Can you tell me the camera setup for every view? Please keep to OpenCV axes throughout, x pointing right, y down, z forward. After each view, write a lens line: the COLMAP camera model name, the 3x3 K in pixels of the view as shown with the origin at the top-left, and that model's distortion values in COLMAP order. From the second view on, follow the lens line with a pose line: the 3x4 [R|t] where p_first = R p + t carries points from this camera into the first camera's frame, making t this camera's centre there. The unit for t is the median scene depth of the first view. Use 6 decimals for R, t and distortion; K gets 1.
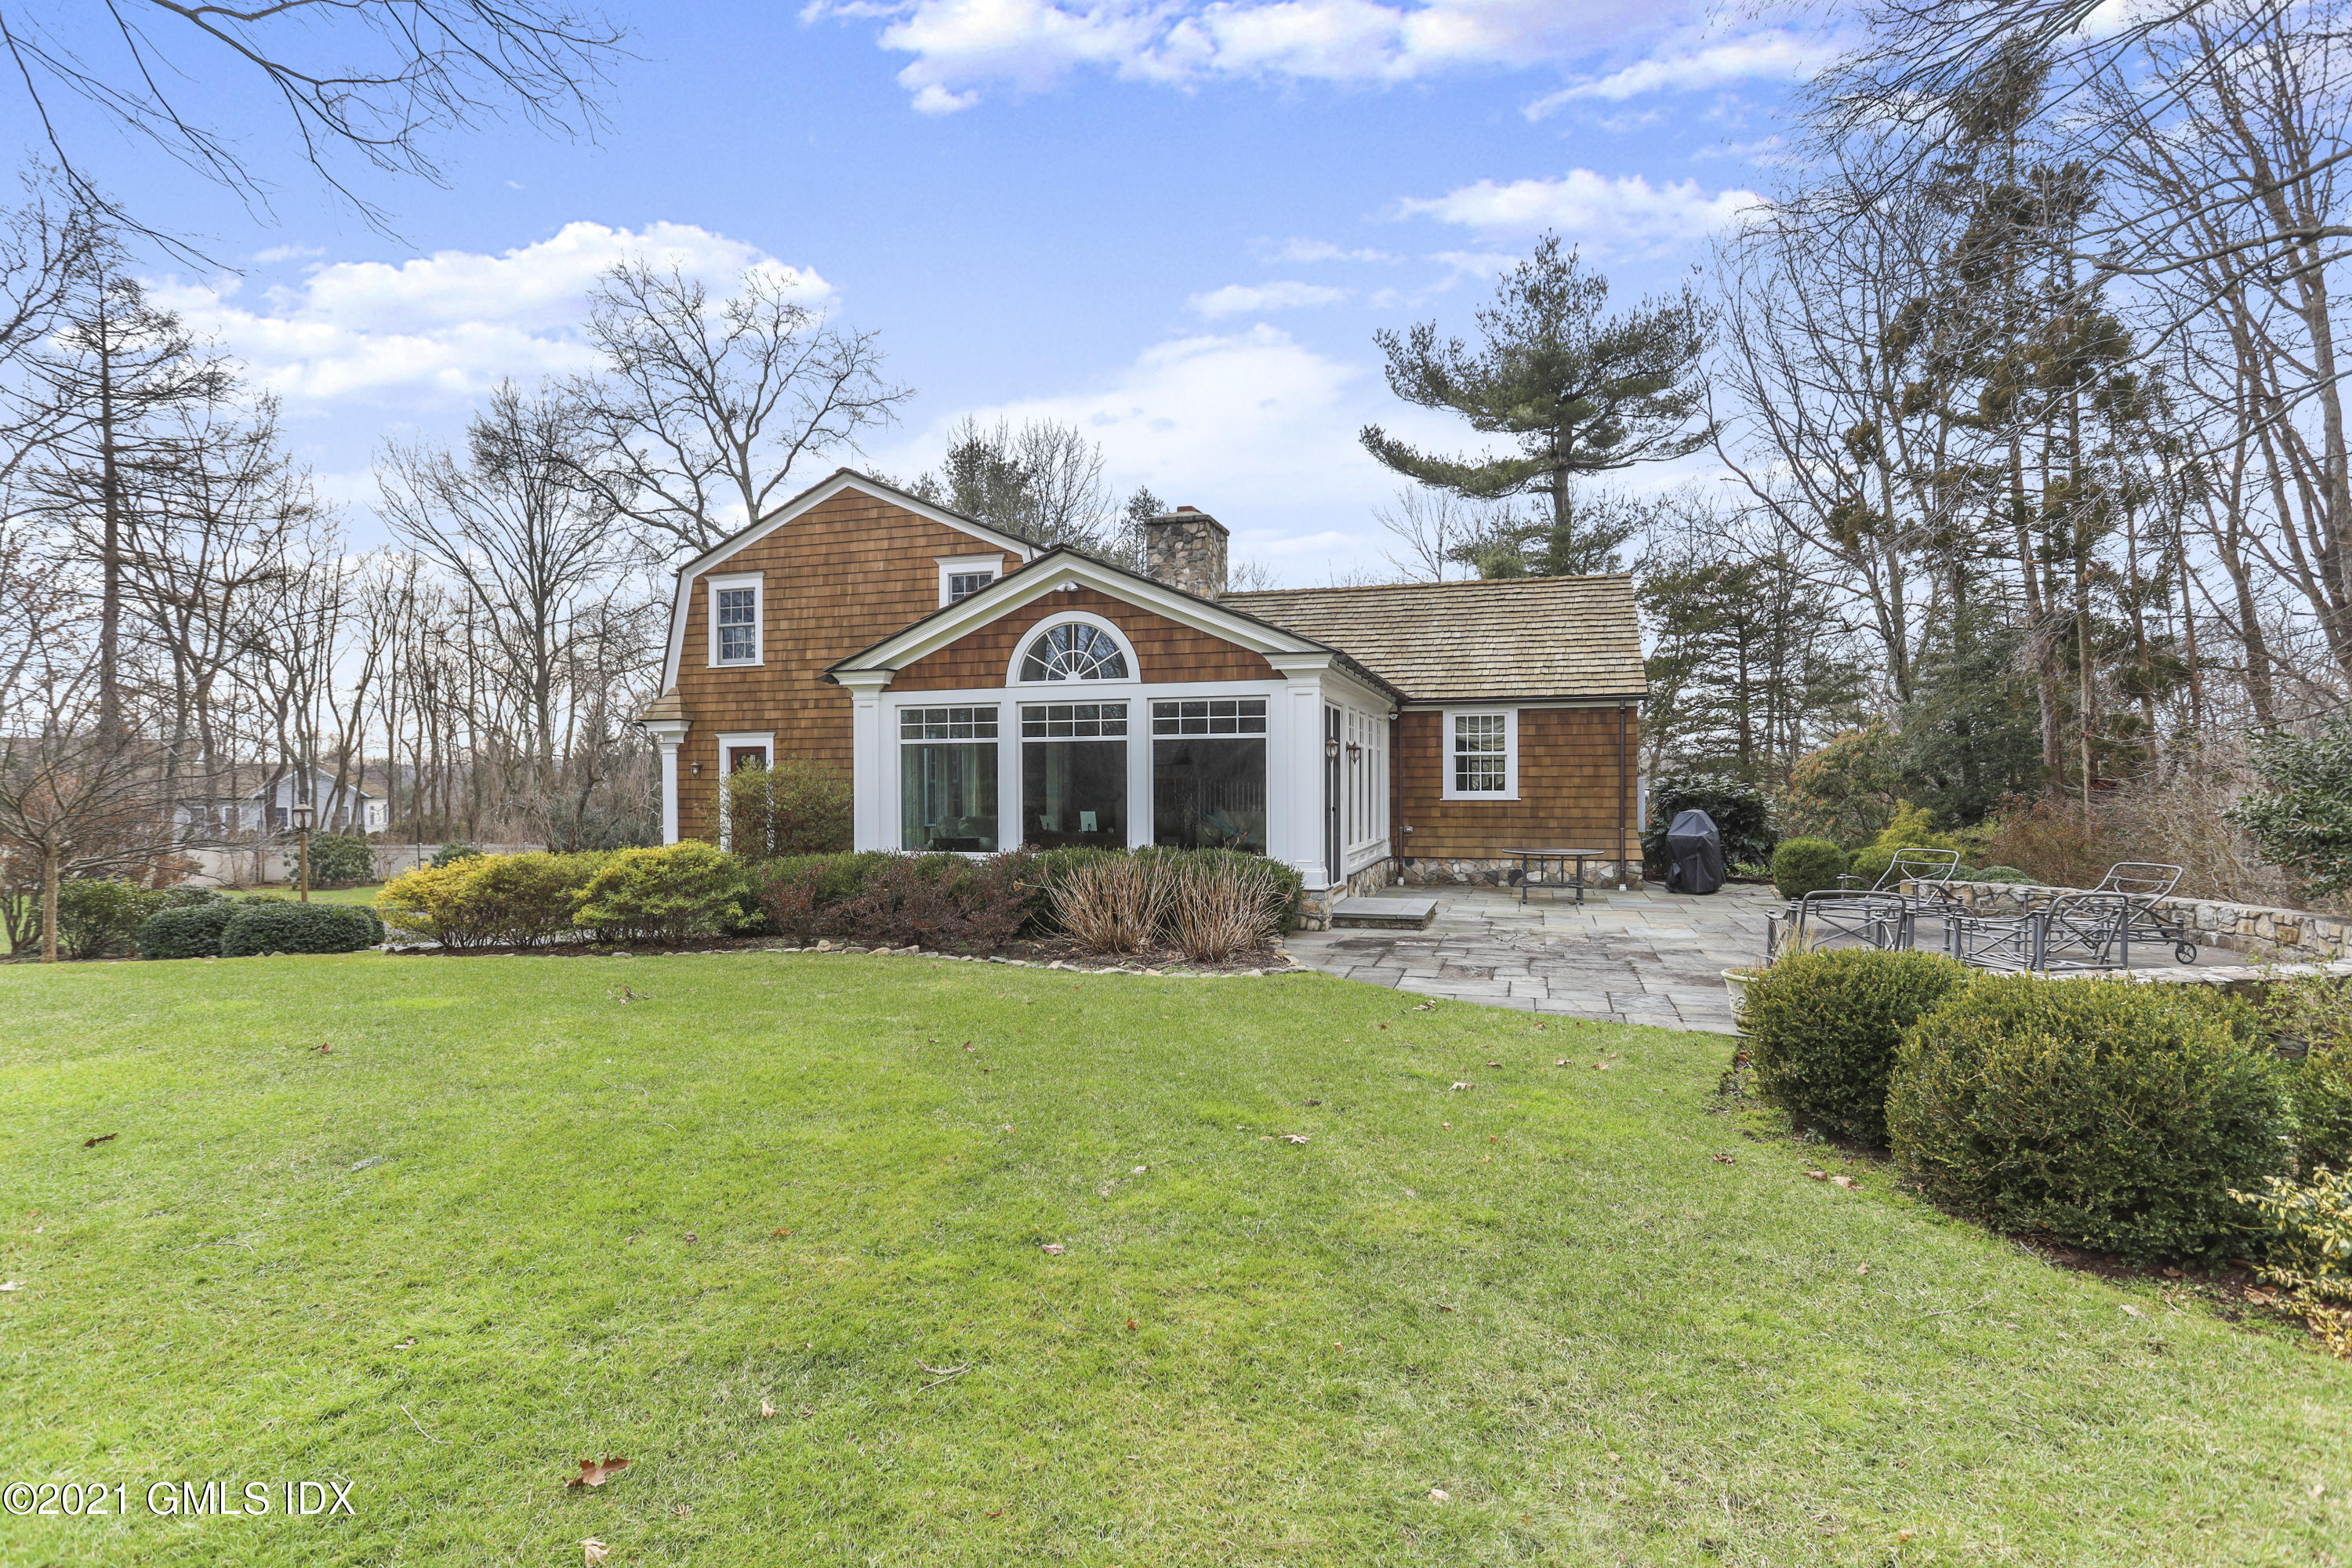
lens RADIAL K [[1158.4, 0, 1173.0], [0, 1158.4, 788.1], [0, 0, 1]] dist [-0.005103, -0.000447]
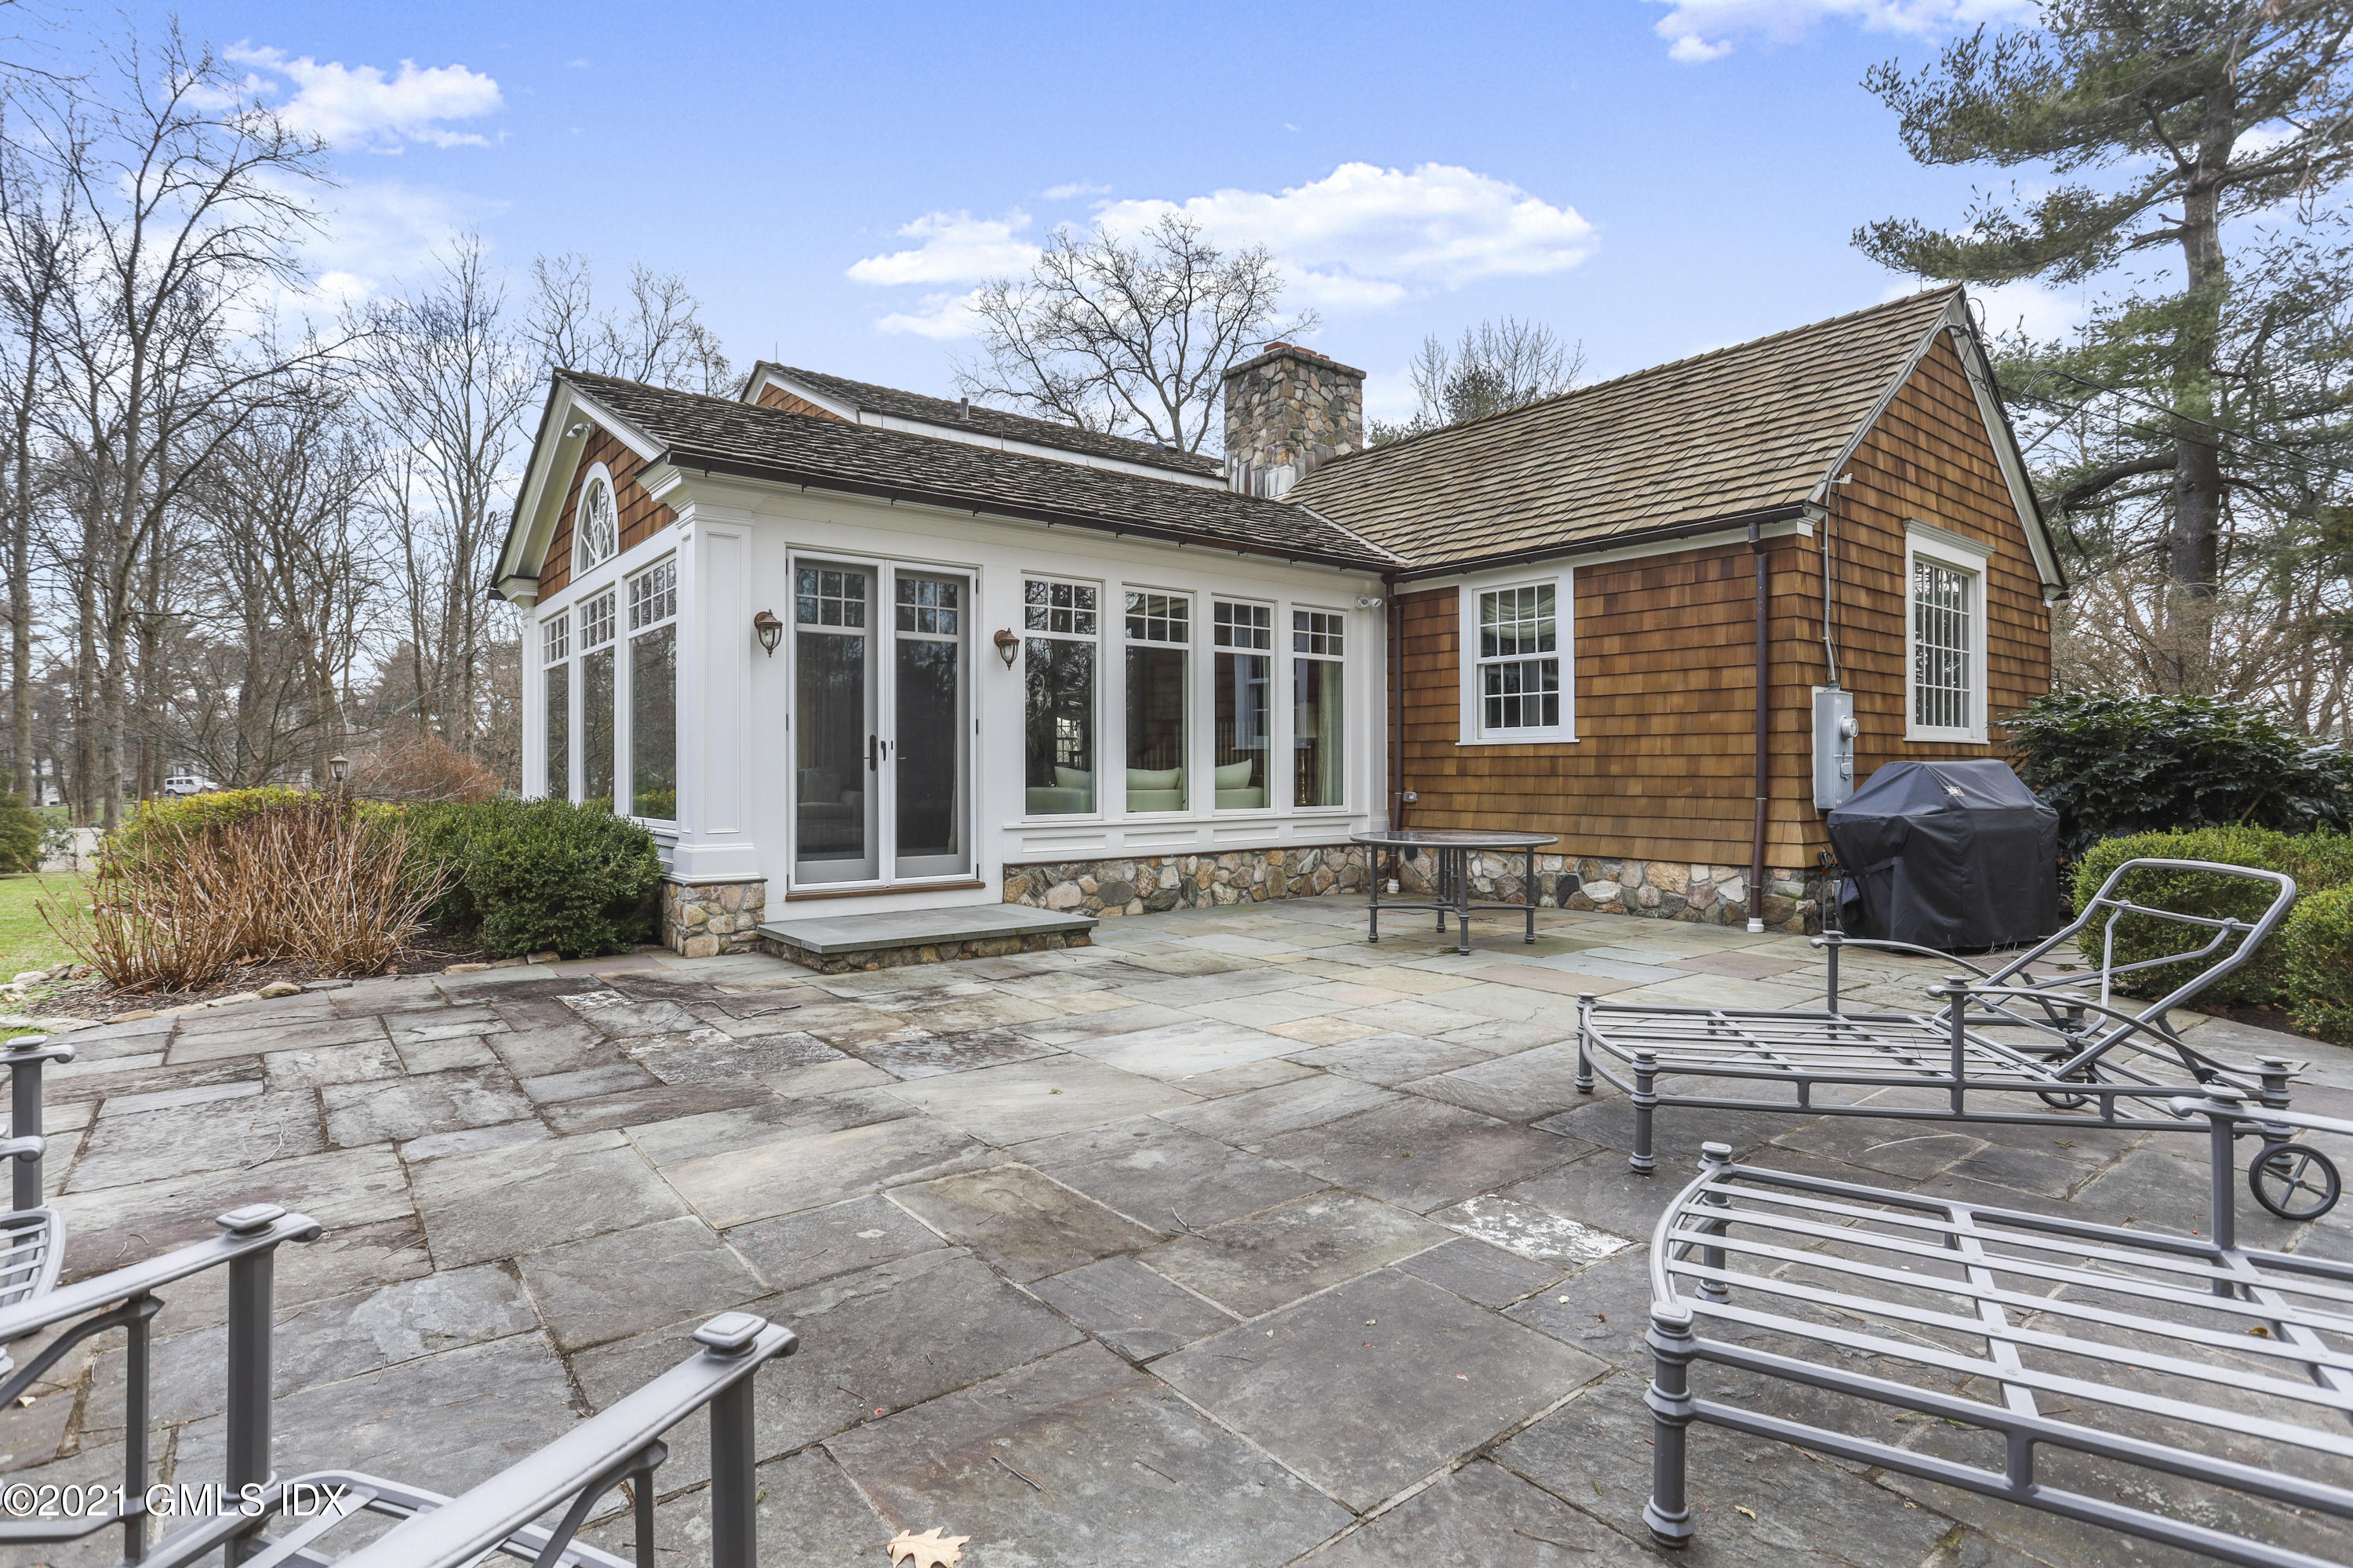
lens RADIAL K [[1158.9, 0, 1178.8], [0, 1158.9, 769.6], [0, 0, 1]] dist [-0.005103, -0.000447]
pose [[0.829541, 0.003147, -0.558437, 0.435931], [-0.007283, 0.999960, -0.005183, 0.026218], [0.558398, 0.008366, 0.829531, 0.462368]]
